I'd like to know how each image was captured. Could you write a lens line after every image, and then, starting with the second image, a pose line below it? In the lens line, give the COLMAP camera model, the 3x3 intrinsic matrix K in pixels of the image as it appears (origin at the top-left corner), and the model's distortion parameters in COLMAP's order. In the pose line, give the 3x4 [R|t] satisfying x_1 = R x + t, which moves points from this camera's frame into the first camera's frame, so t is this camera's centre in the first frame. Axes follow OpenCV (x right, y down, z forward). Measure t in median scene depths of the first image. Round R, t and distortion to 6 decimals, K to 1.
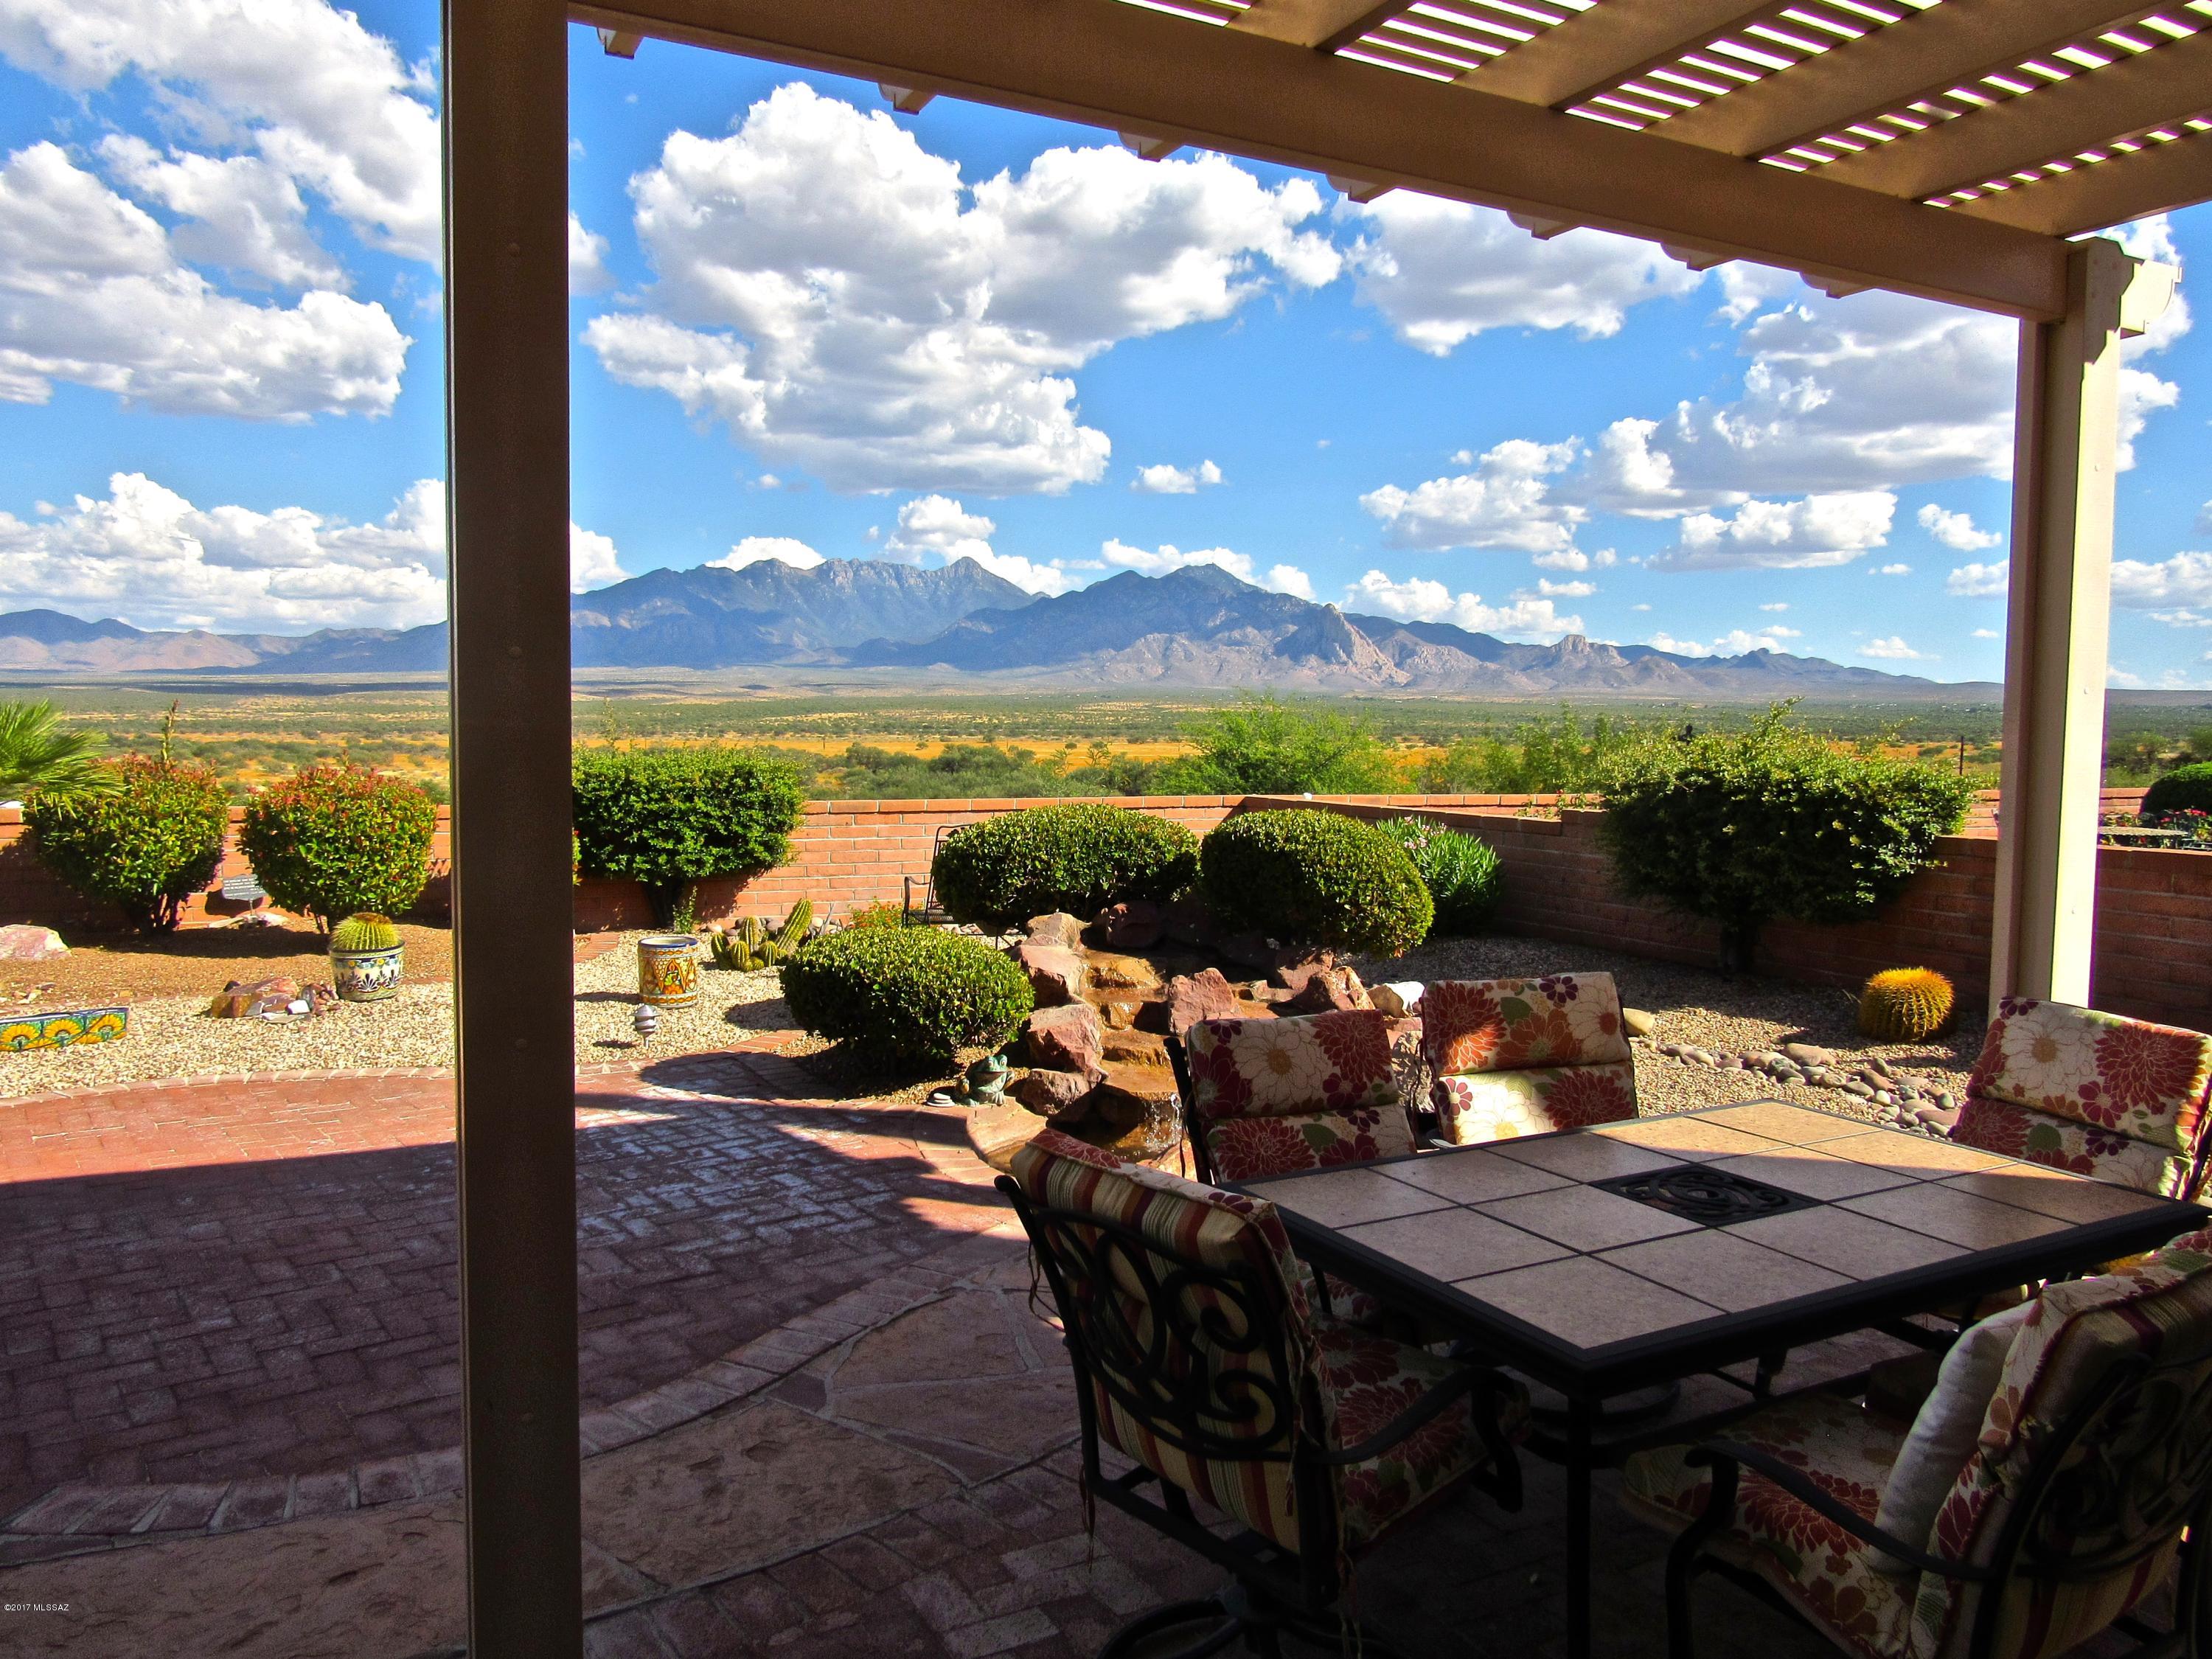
lens RADIAL K [[1579.3, 0, 1099.8], [0, 1579.3, 838.9], [0, 0, 1]] dist [-0.013867, 0.001761]
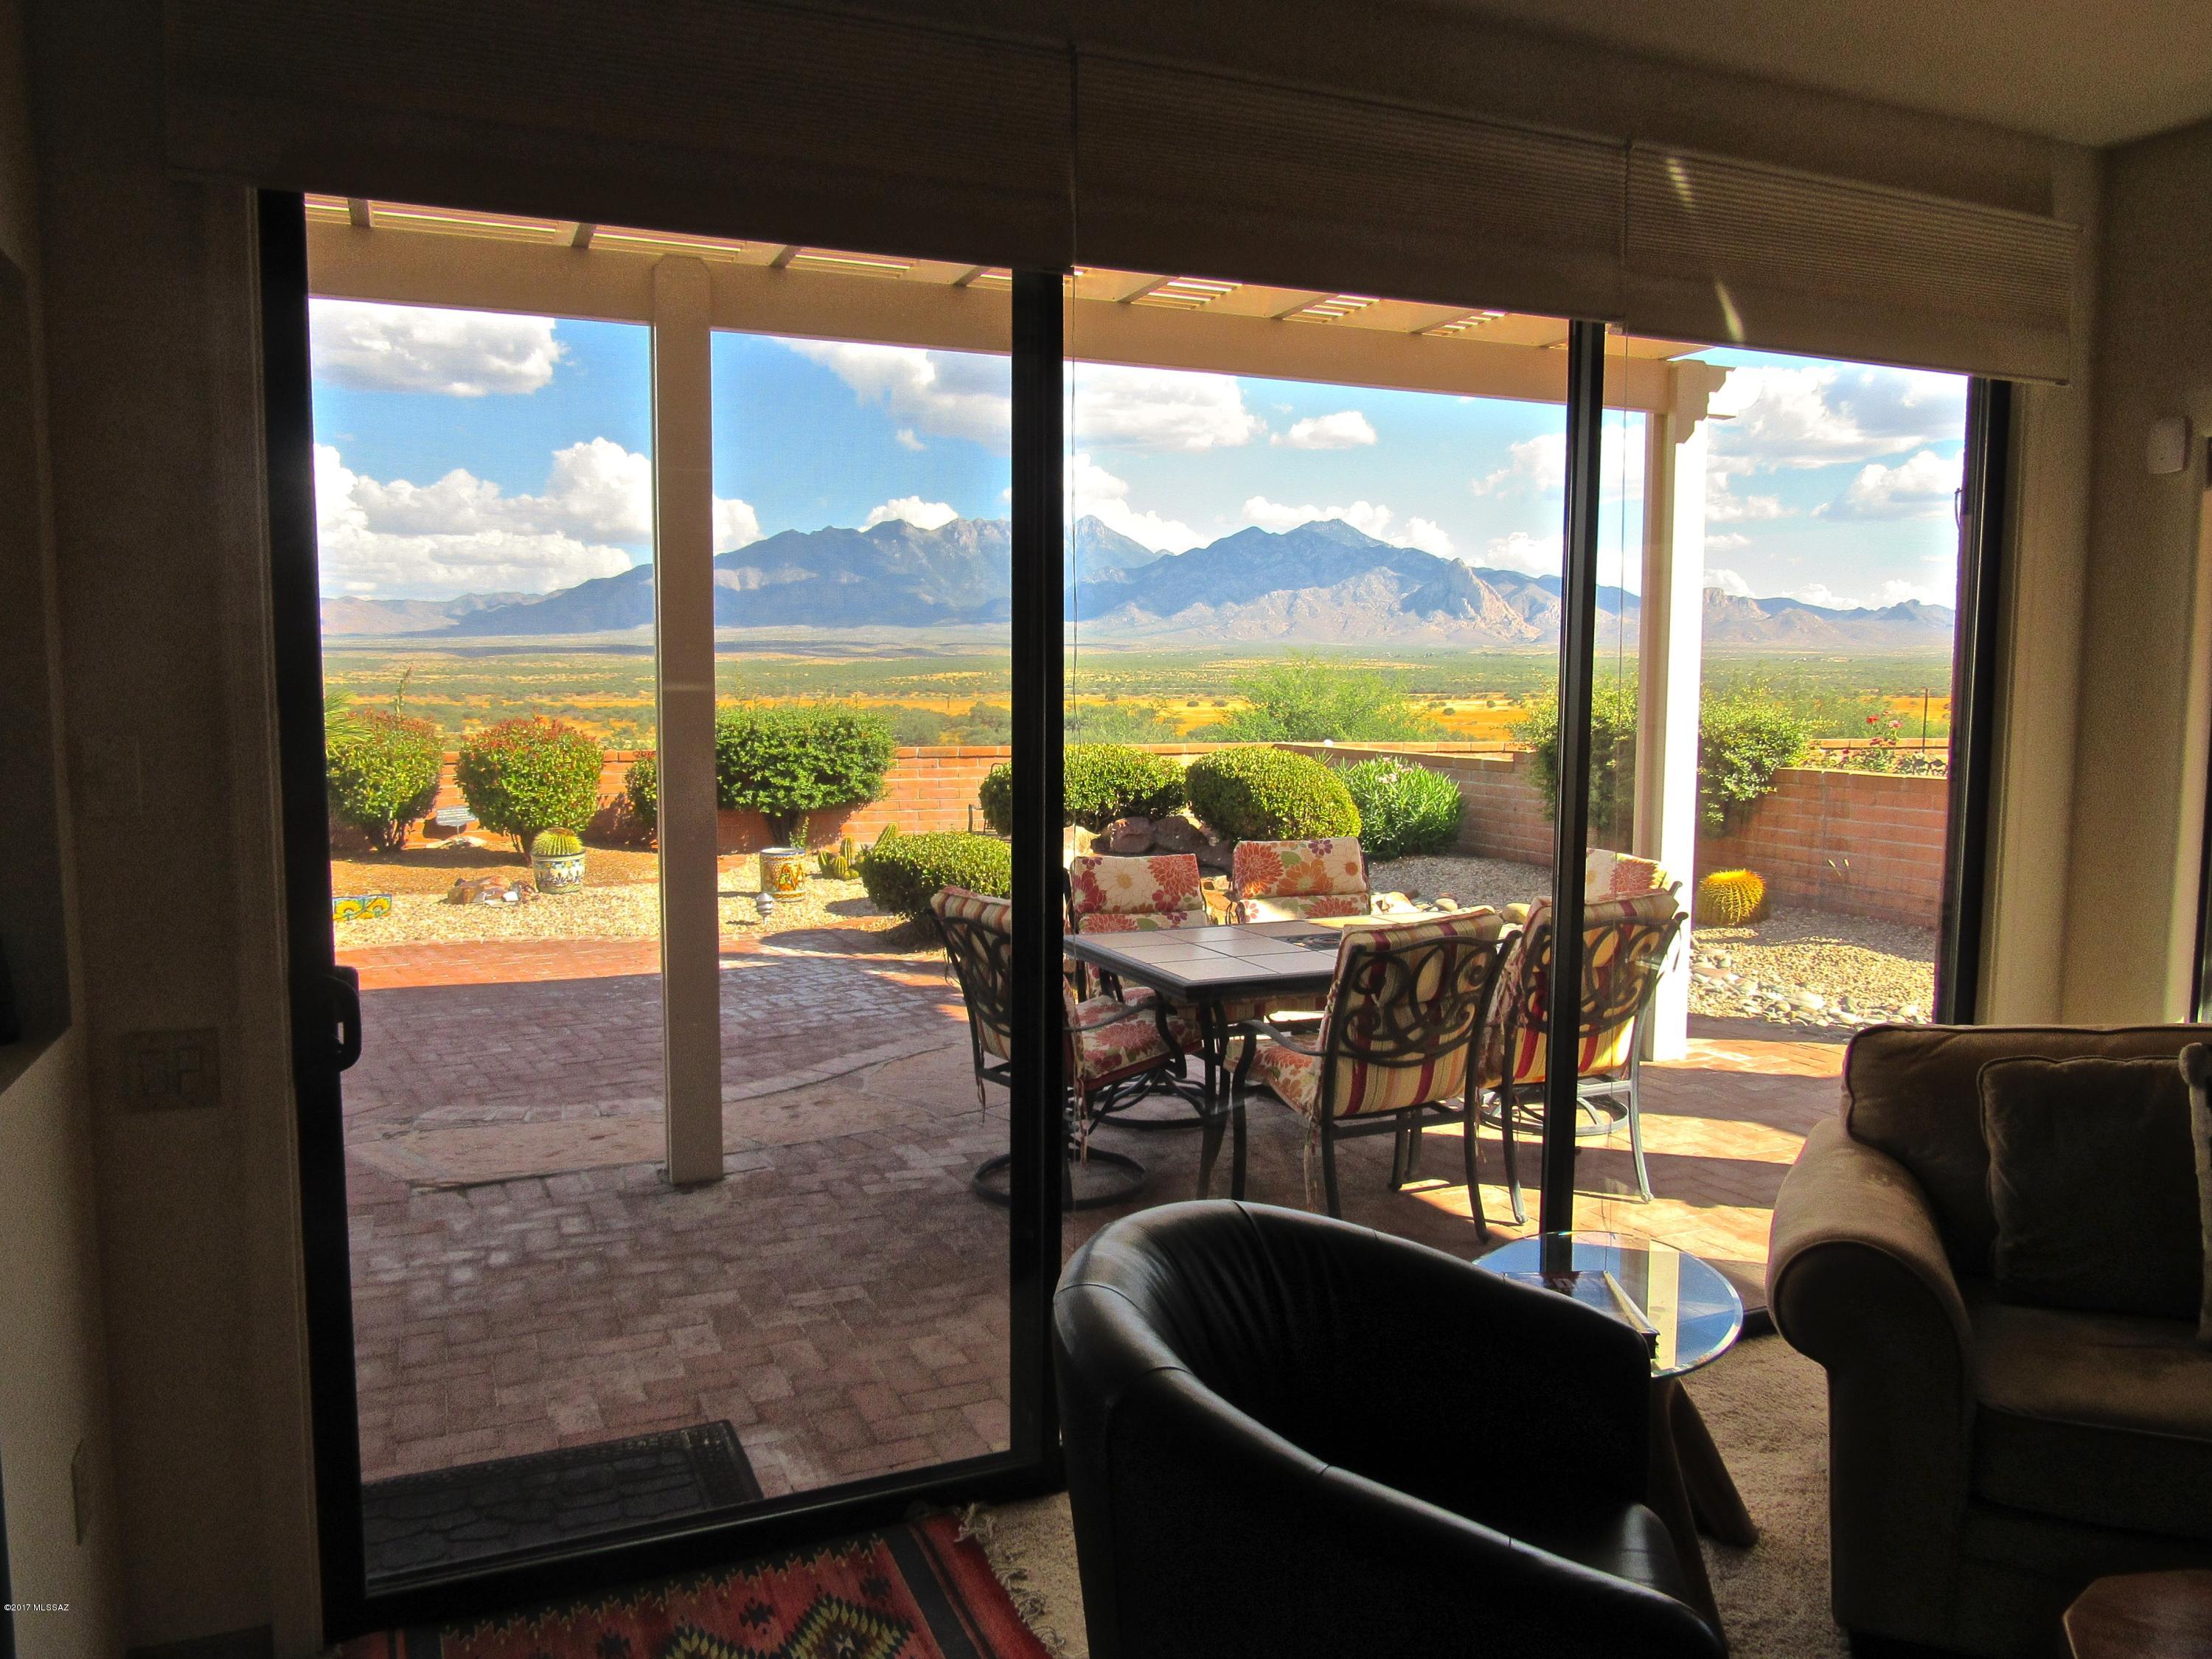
lens RADIAL K [[1579.3, 0, 1103.5], [0, 1579.3, 824.7], [0, 0, 1]] dist [-0.013867, 0.001761]
pose [[0.997162, 0.001334, -0.075274, 0.103666], [-0.000032, 0.999850, 0.017297, 0.024179], [0.075286, -0.017246, 0.997013, -0.325825]]
